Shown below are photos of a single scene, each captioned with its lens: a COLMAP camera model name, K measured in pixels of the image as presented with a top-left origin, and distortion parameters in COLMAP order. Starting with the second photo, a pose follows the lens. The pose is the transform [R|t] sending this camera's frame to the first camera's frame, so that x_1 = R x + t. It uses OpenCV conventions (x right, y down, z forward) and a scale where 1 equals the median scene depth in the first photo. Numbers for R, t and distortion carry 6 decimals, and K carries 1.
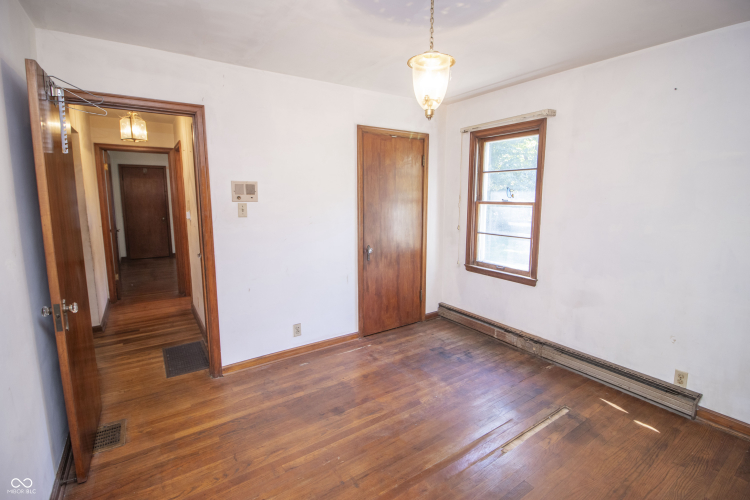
lens RADIAL K [[346.9, 0, 377.9], [0, 346.9, 240.8], [0, 0, 1]] dist [0.001547, -0.013844]
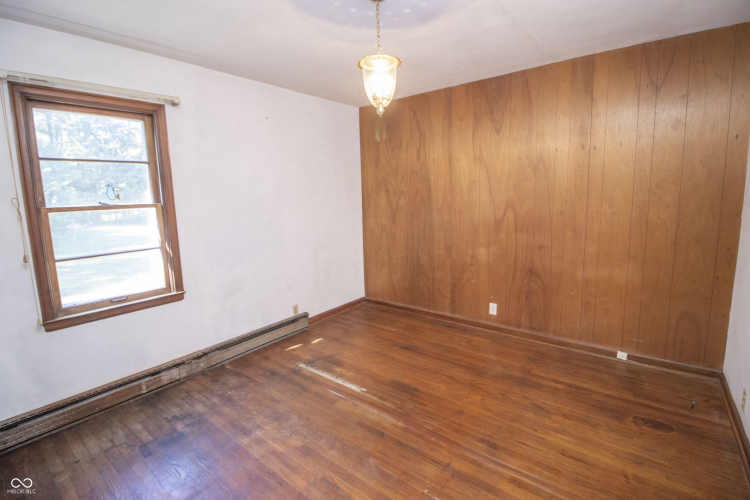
lens RADIAL K [[346.9, 0, 377.9], [0, 346.9, 240.8], [0, 0, 1]] dist [0.001547, -0.013844]
pose [[-0.307012, -0.120304, 0.944071, -0.502017], [0.151239, 0.973205, 0.173200, -0.088787], [-0.939612, 0.195955, -0.280591, 0.761160]]
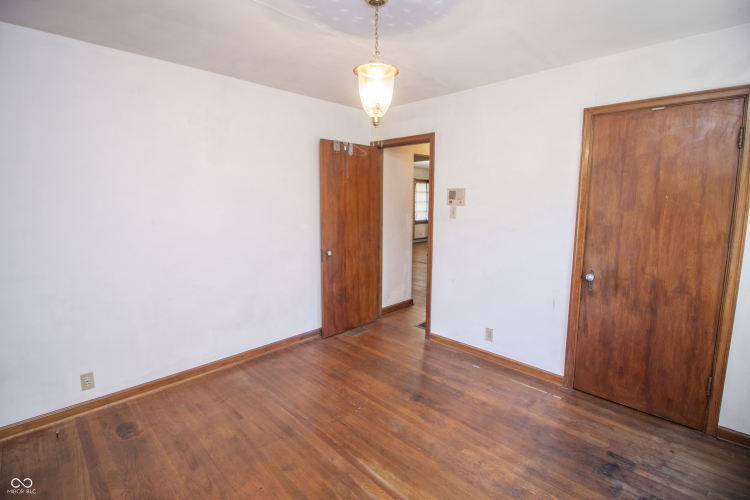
lens RADIAL K [[346.9, 0, 377.9], [0, 346.9, 240.8], [0, 0, 1]] dist [0.001547, -0.013844]
pose [[0.197249, 0.120412, -0.972930, 0.652726], [-0.131143, 0.986750, 0.095535, -0.064371], [0.971542, 0.108749, 0.210427, 0.453306]]
